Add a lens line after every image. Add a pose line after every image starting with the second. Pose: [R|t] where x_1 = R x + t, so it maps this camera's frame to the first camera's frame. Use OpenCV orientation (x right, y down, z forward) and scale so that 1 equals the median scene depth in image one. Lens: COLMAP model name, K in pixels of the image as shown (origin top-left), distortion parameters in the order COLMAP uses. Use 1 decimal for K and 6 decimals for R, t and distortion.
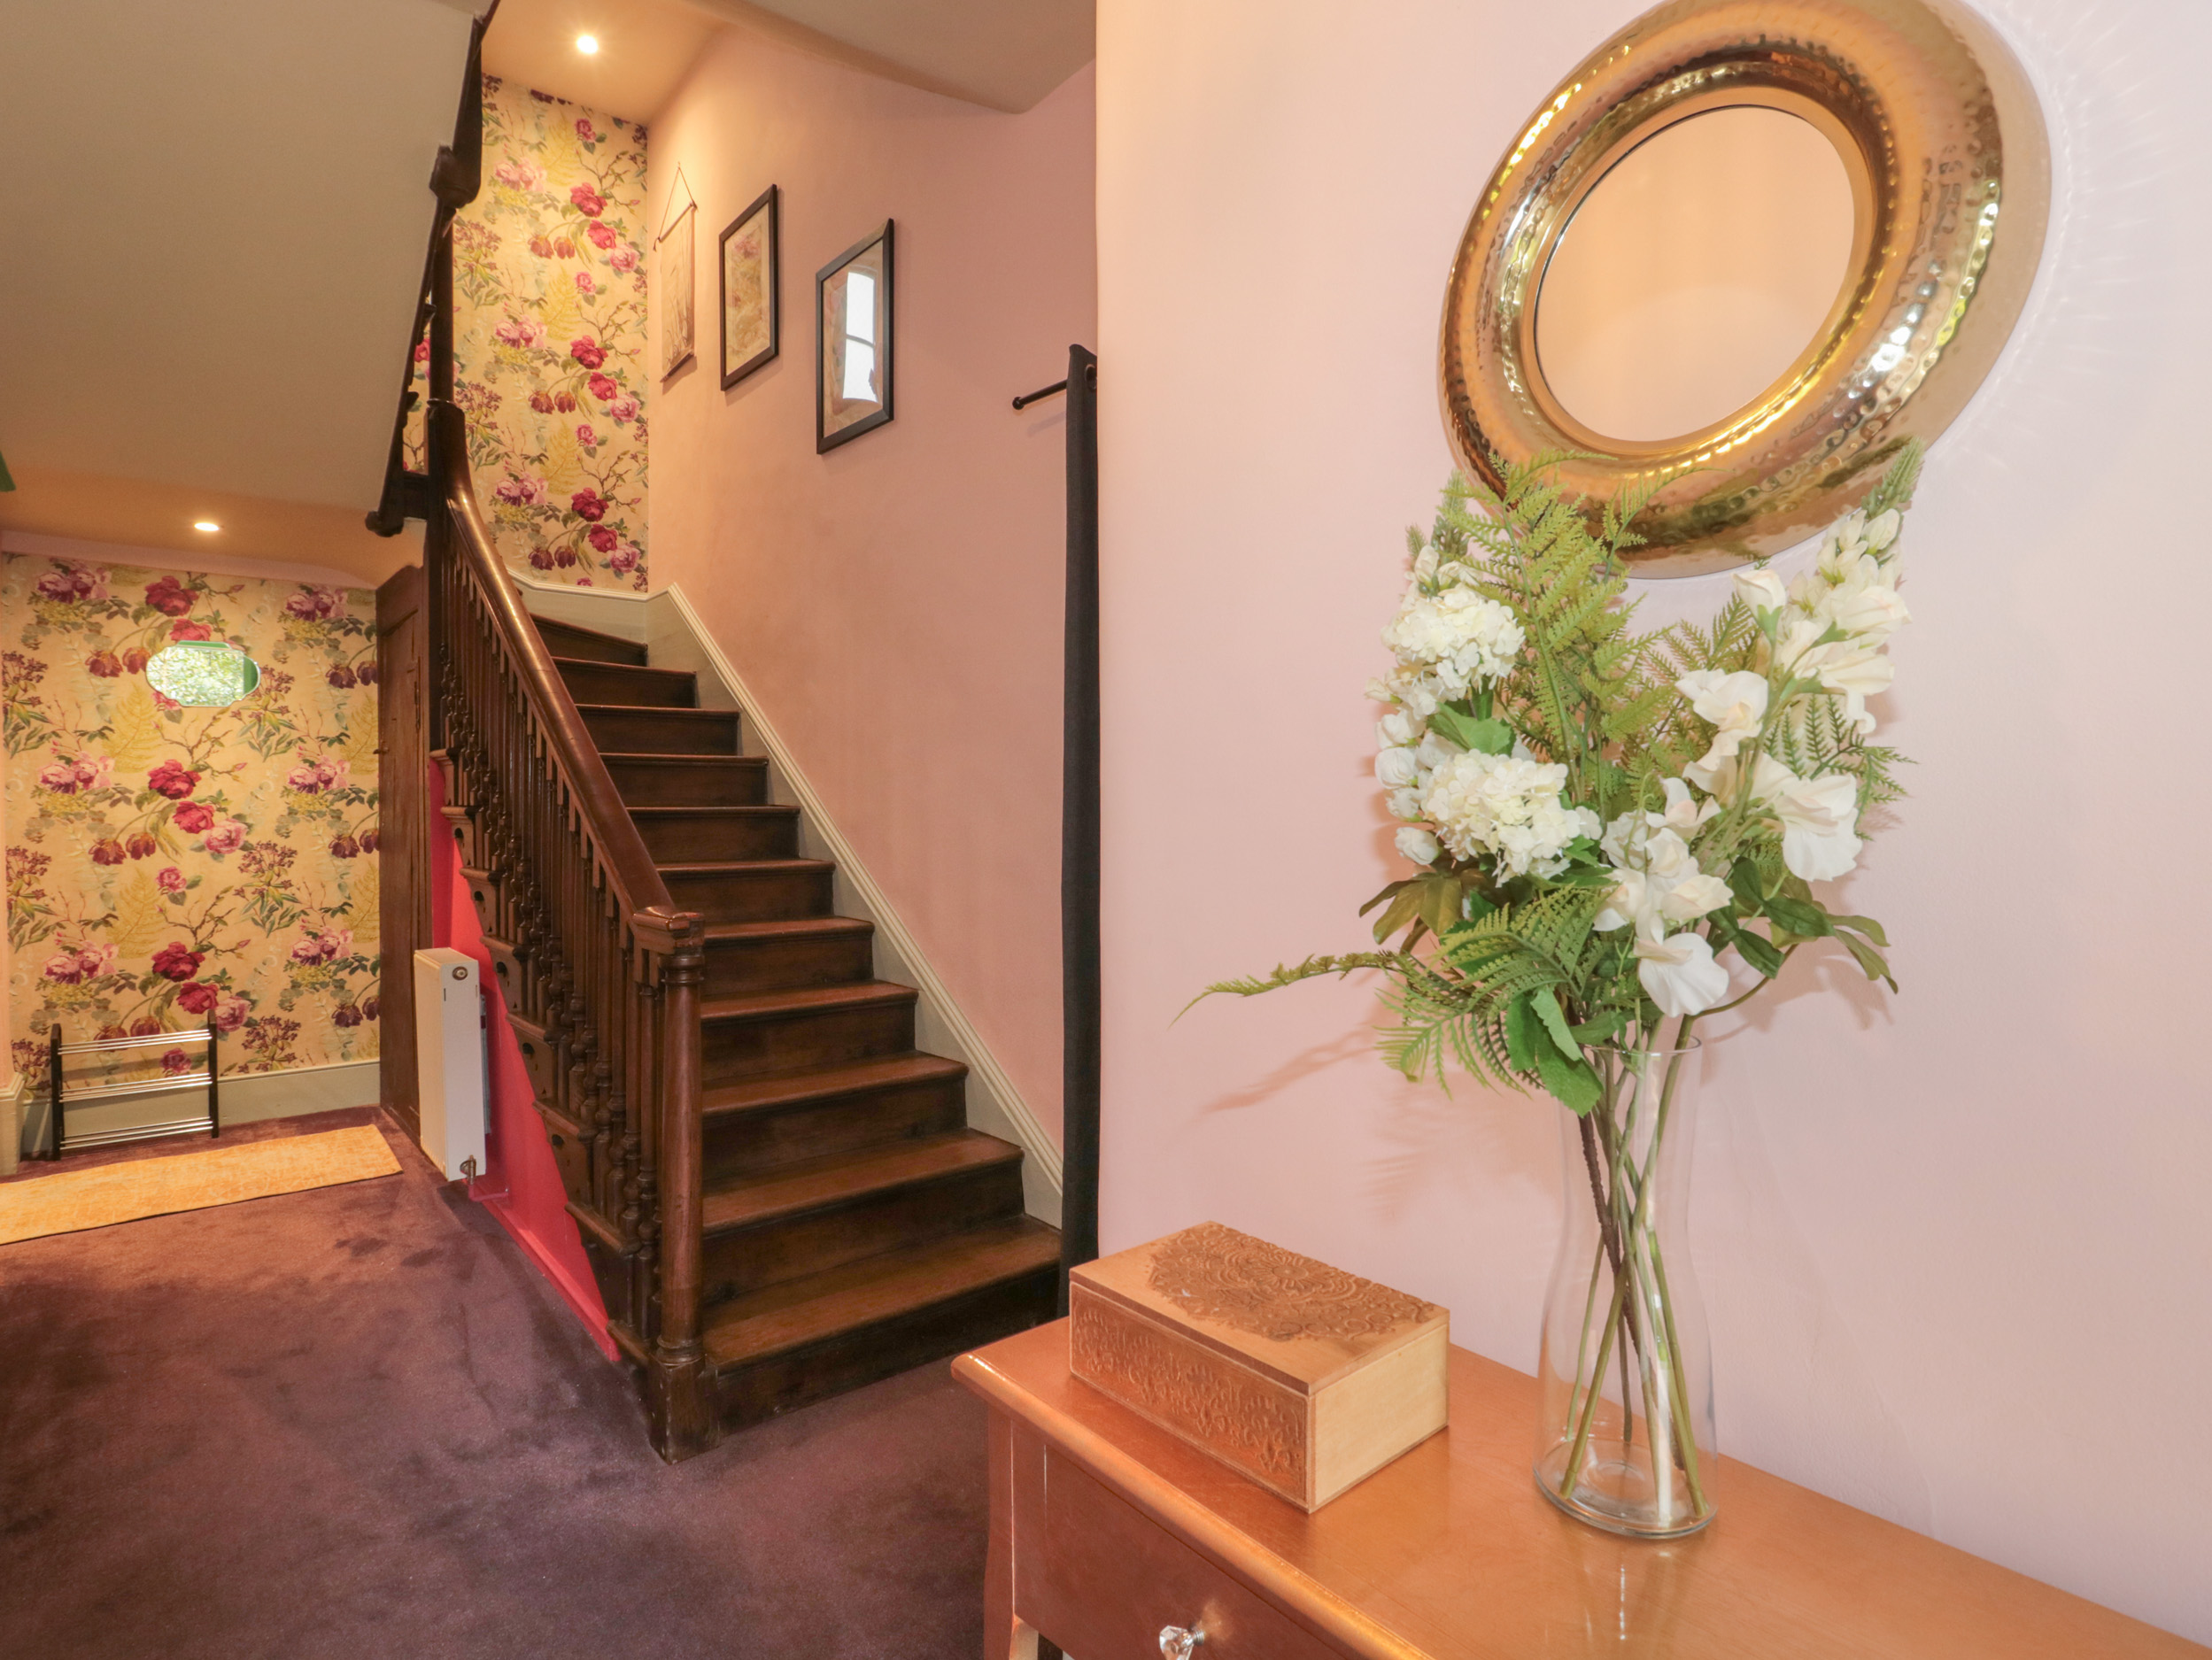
lens RADIAL K [[1169.1, 0, 1103.9], [0, 1169.1, 821.1], [0, 0, 1]] dist [0.007059, -0.015756]
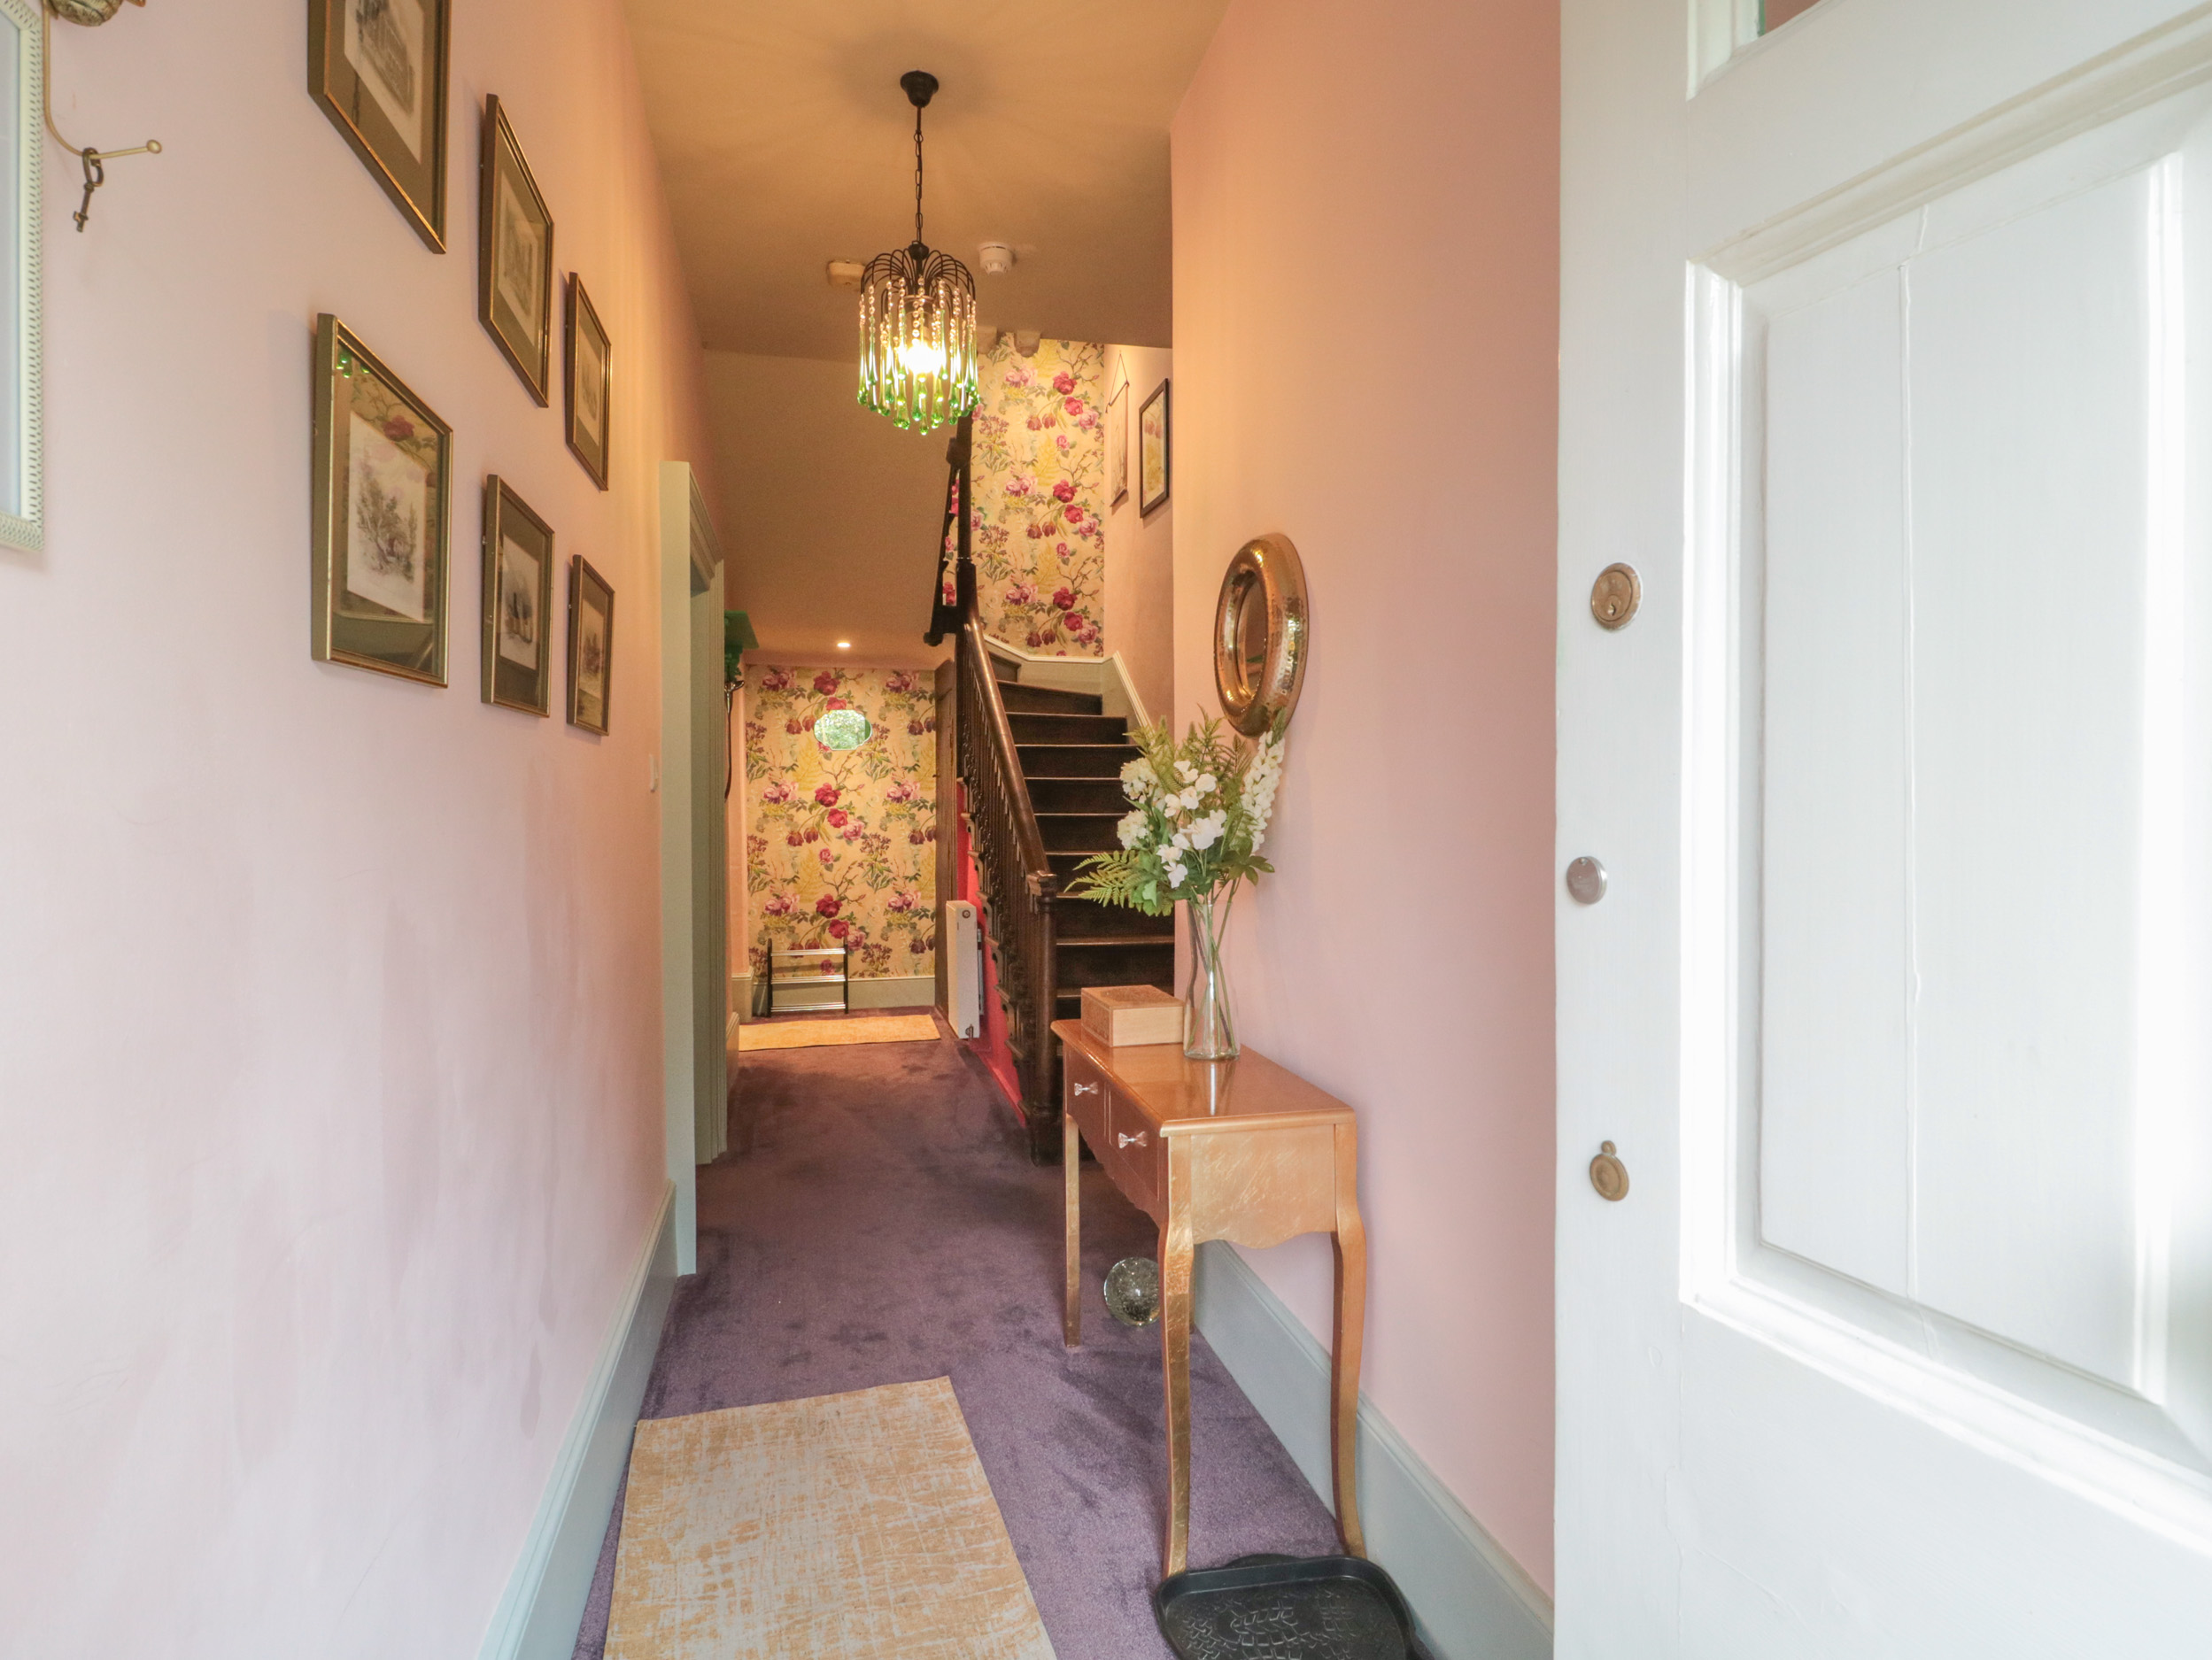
lens RADIAL K [[1169.1, 0, 1103.9], [0, 1169.1, 821.1], [0, 0, 1]] dist [0.007059, -0.015756]
pose [[0.903898, 0.005717, -0.427710, 0.252018], [-0.004848, 0.999983, 0.003121, -0.005765], [0.427721, -0.000748, 0.903910, -0.312676]]
